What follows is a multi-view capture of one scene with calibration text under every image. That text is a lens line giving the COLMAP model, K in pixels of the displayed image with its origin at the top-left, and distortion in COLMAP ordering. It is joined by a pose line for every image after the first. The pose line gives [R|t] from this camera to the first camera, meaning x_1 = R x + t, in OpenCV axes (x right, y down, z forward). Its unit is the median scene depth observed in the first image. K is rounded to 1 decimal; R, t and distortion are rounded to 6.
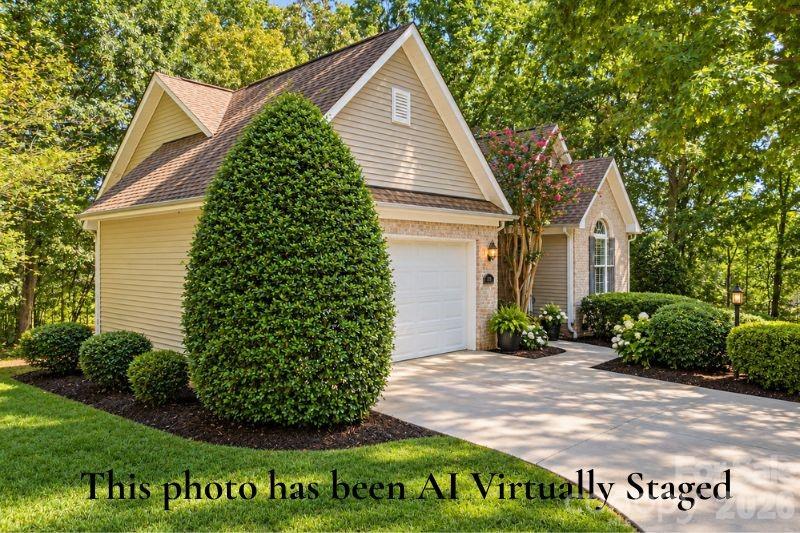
lens RADIAL K [[538.0, 0, 399.7], [0, 538.0, 264.3], [0, 0, 1]] dist [0.001727, 0.000670]
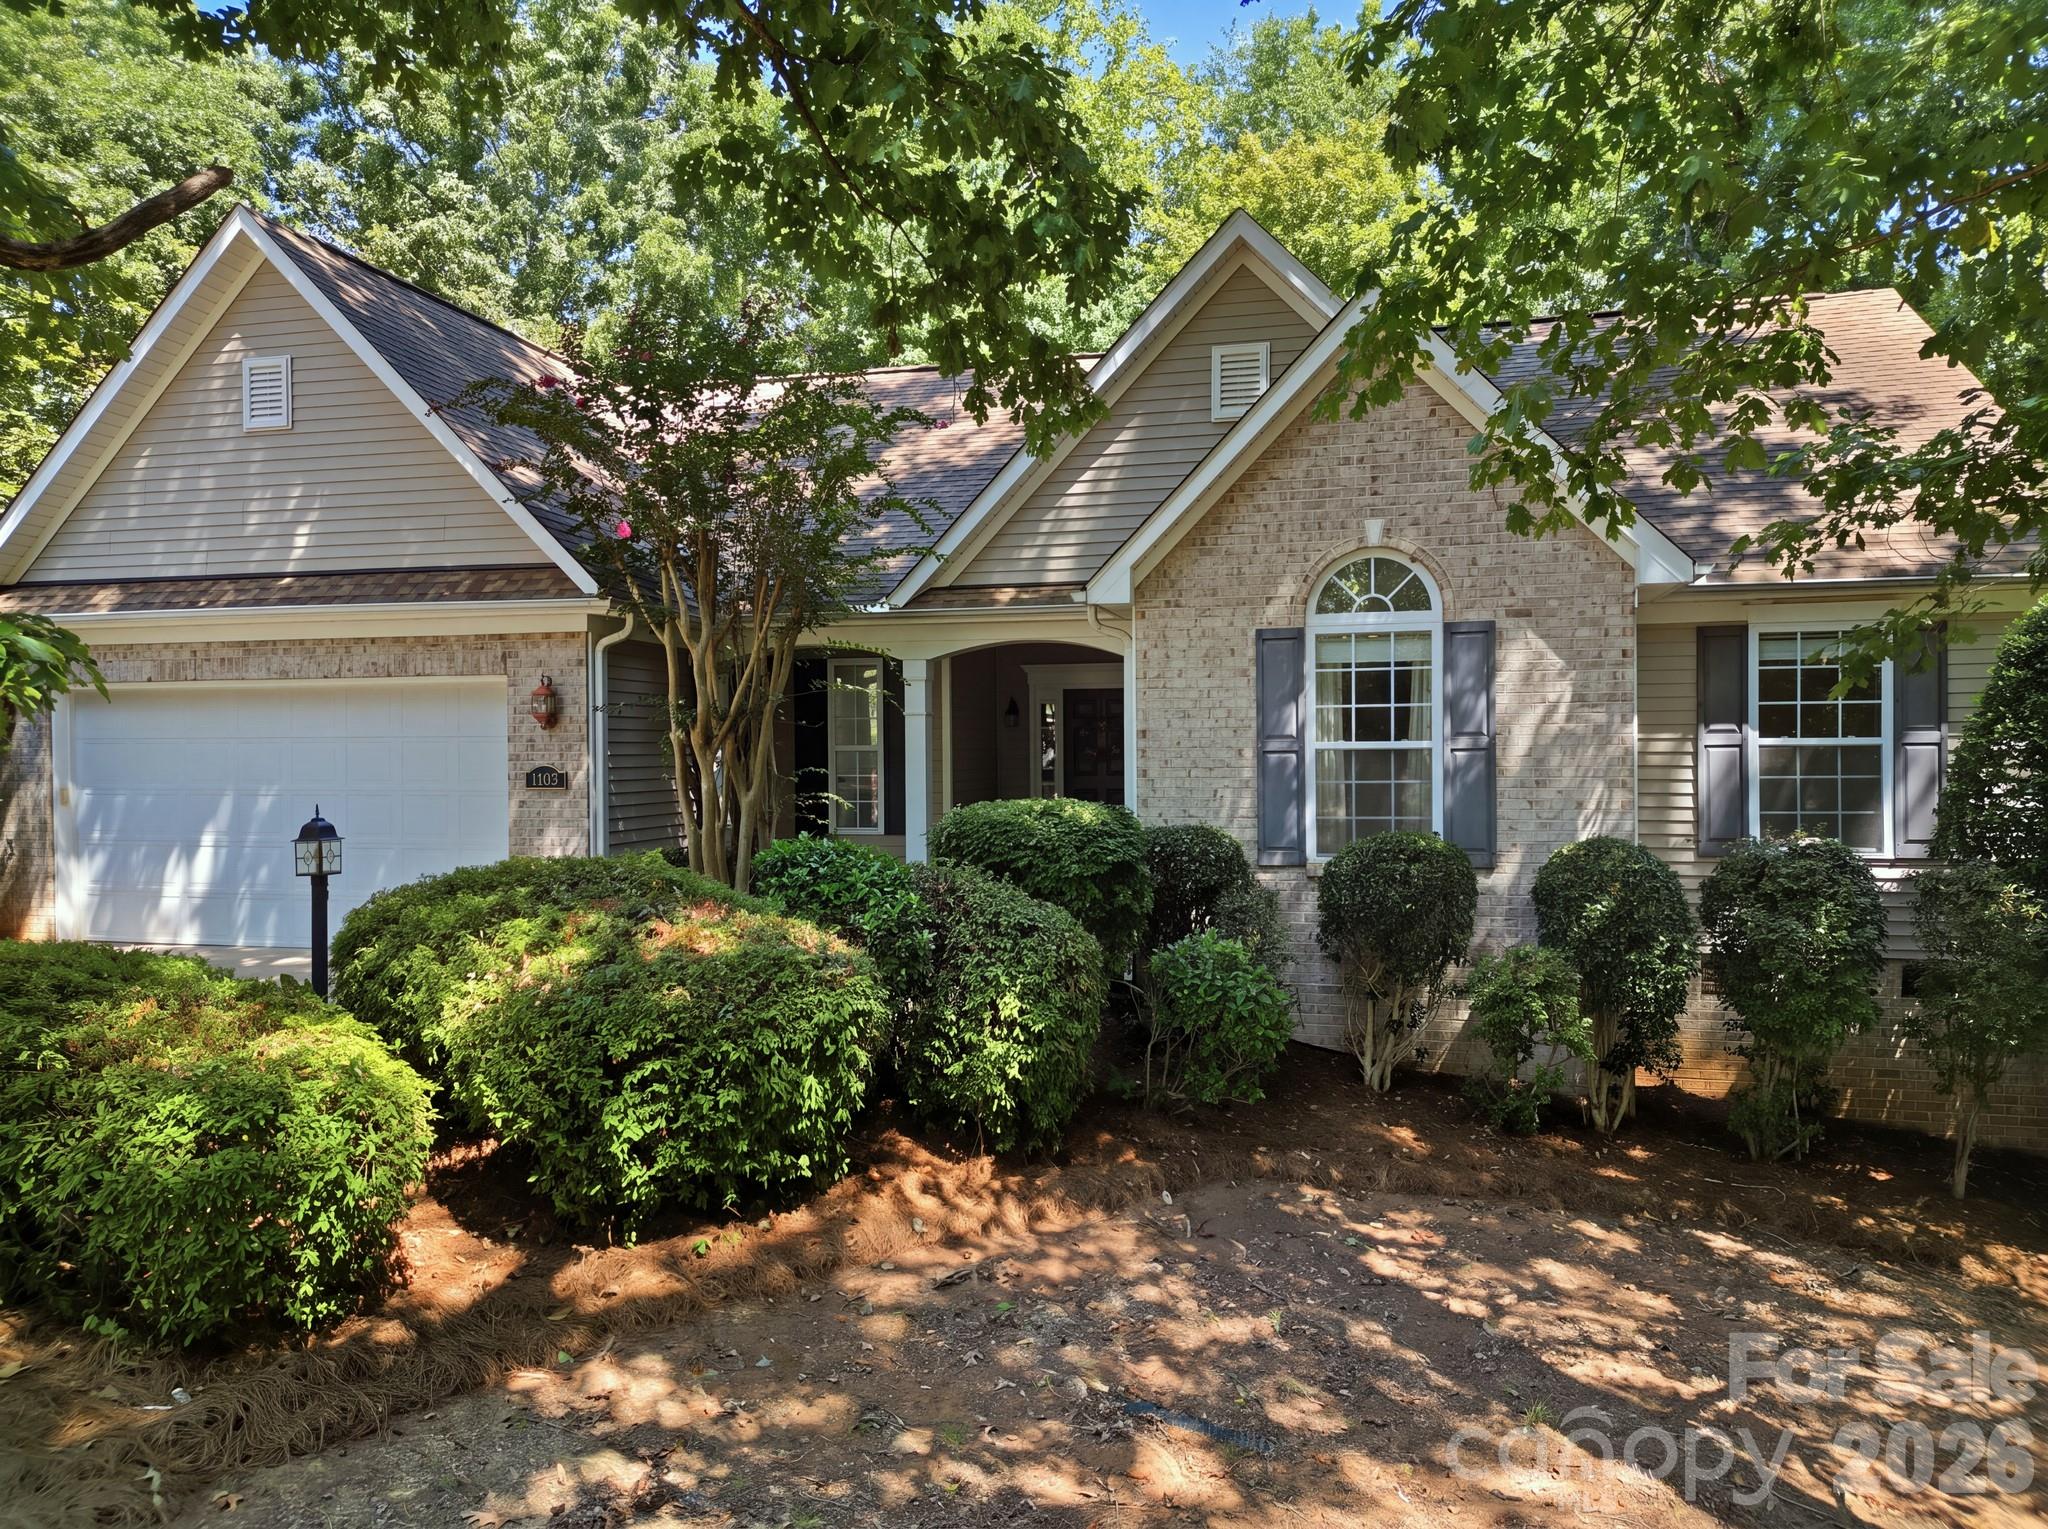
lens RADIAL K [[1427.3, 0, 1041.5], [0, 1427.3, 756.2], [0, 0, 1]] dist [0.104798, -0.177299]
pose [[0.537960, 0.005644, -0.842951, 1.148163], [-0.002170, 0.999984, 0.005311, 0.006092], [0.842967, -0.001028, 0.537964, 0.735947]]
